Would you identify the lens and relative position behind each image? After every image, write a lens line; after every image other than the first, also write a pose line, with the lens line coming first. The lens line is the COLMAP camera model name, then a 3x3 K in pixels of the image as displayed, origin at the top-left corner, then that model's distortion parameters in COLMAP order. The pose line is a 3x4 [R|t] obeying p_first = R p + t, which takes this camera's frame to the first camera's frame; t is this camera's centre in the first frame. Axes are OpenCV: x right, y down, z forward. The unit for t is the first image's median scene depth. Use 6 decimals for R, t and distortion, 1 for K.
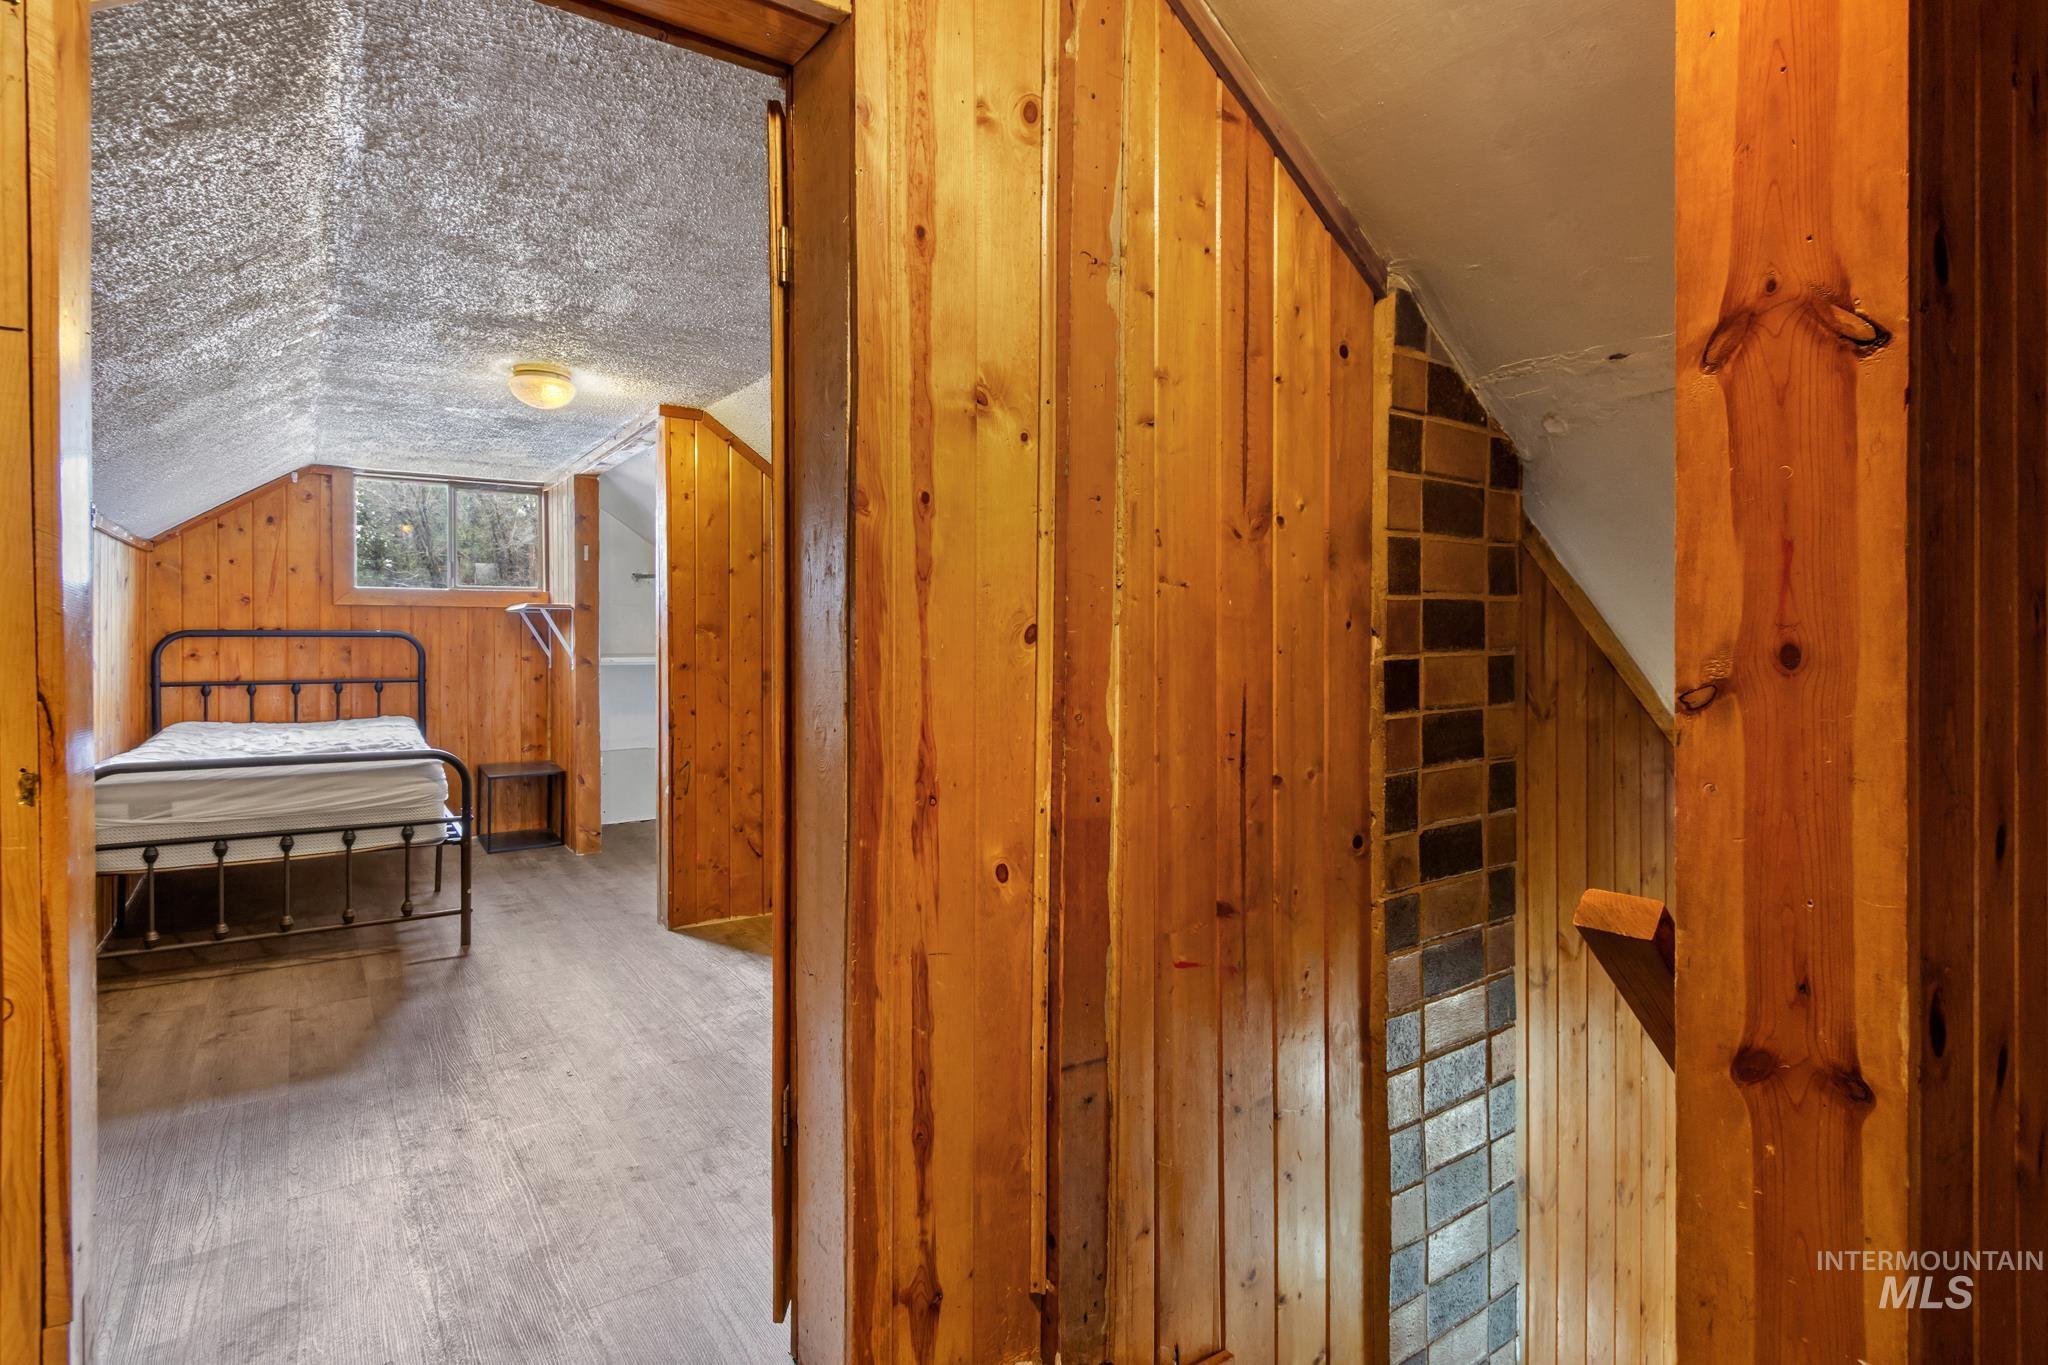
lens RADIAL K [[997.8, 0, 1033.2], [0, 997.8, 658.6], [0, 0, 1]] dist [0.008947, -0.000041]
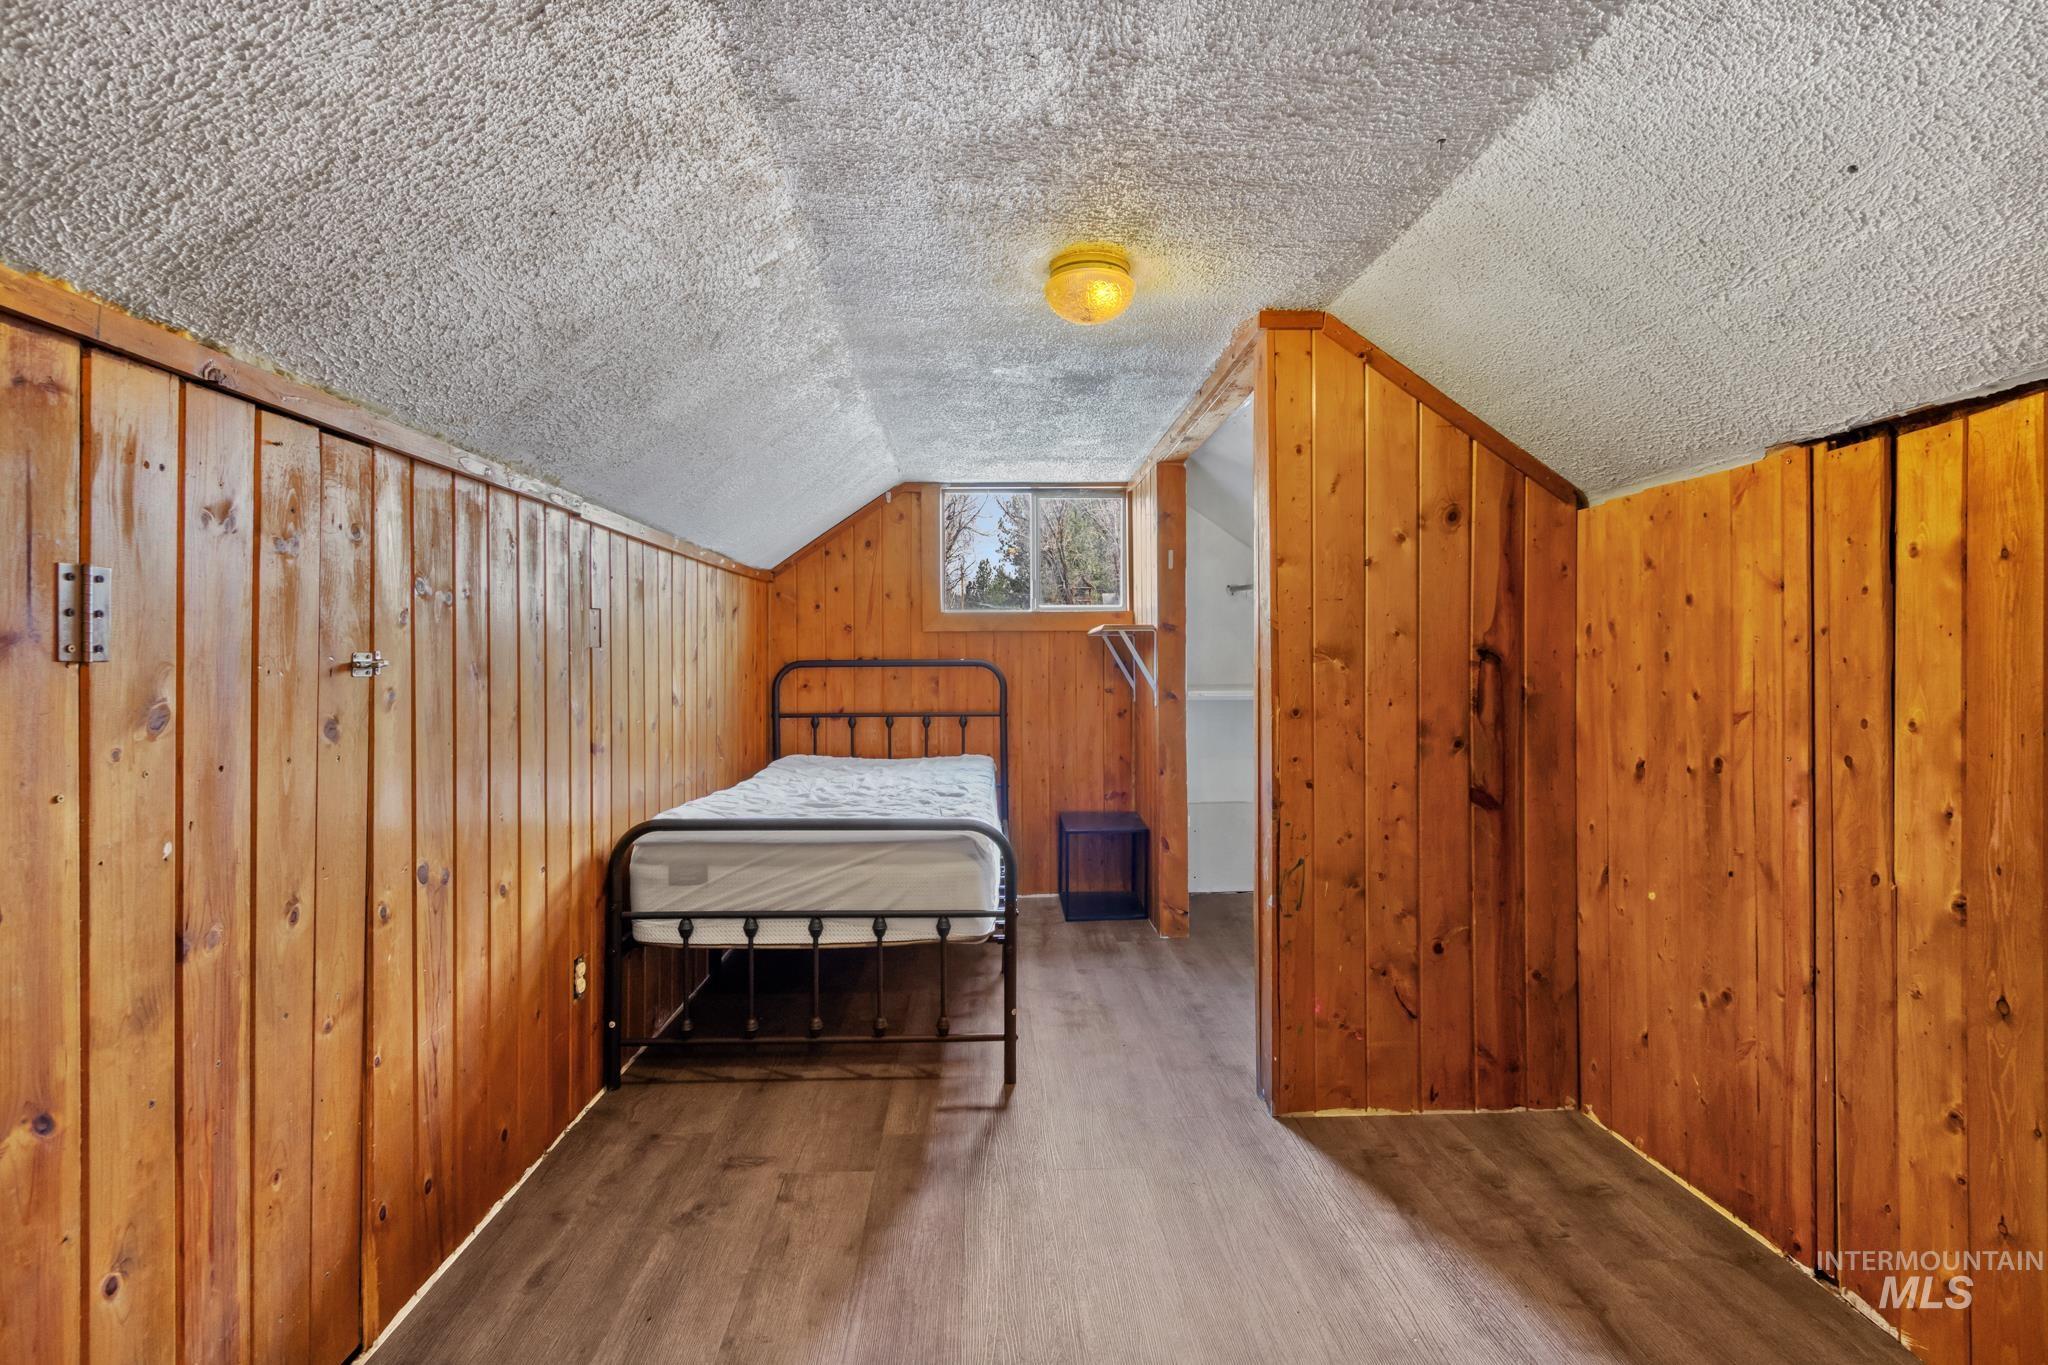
lens RADIAL K [[997.8, 0, 1033.2], [0, 997.8, 658.6], [0, 0, 1]] dist [0.008947, -0.000041]
pose [[0.836169, -0.007611, -0.548419, -0.111706], [-0.004451, 0.999777, -0.020662, -0.010746], [0.548454, 0.019718, 0.835948, 0.298635]]
